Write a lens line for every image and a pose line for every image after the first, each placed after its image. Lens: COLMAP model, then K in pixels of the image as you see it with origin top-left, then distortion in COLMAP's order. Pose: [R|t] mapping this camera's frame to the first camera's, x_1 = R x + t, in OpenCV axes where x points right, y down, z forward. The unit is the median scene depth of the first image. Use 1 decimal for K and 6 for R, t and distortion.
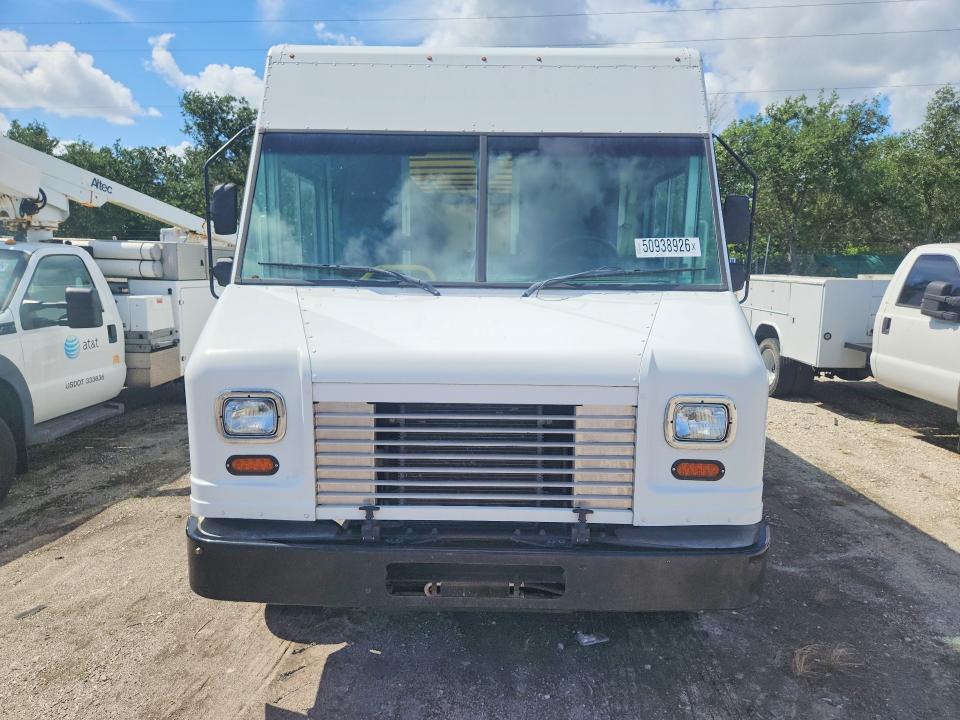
lens RADIAL K [[654.0, 0, 480.0], [0, 654.0, 360.0], [0, 0, 1]] dist [0.018229, -0.002594]
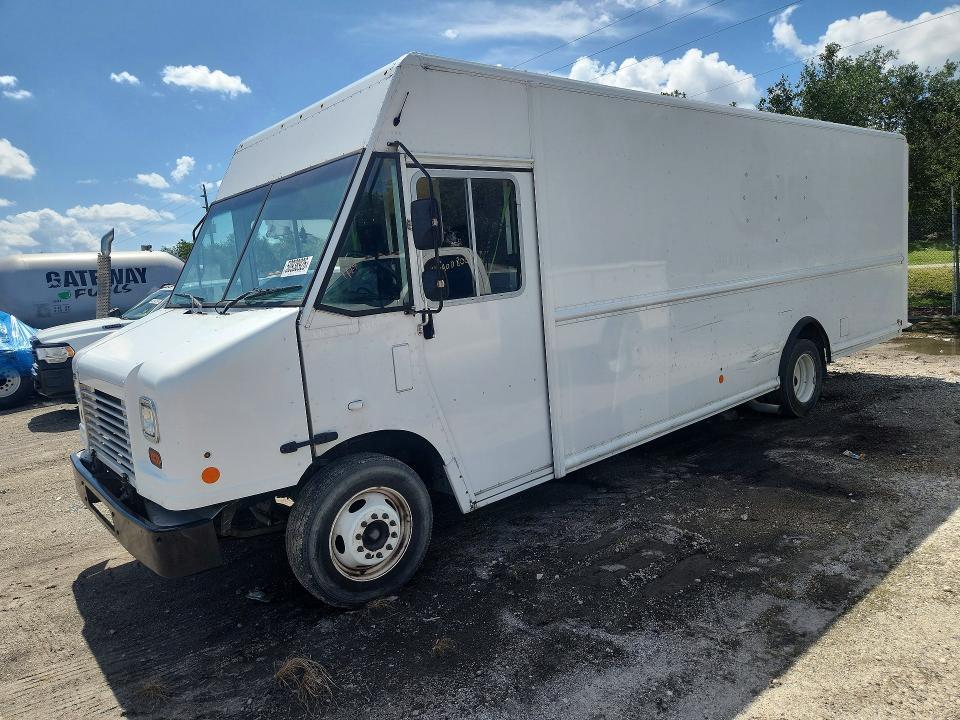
lens RADIAL K [[654.0, 0, 480.0], [0, 654.0, 360.0], [0, 0, 1]] dist [0.018229, -0.002594]
pose [[0.655992, 0.041205, -0.753643, 1.011125], [-0.021036, 0.999119, 0.036316, -0.048295], [0.754475, -0.007970, 0.656281, 0.390282]]
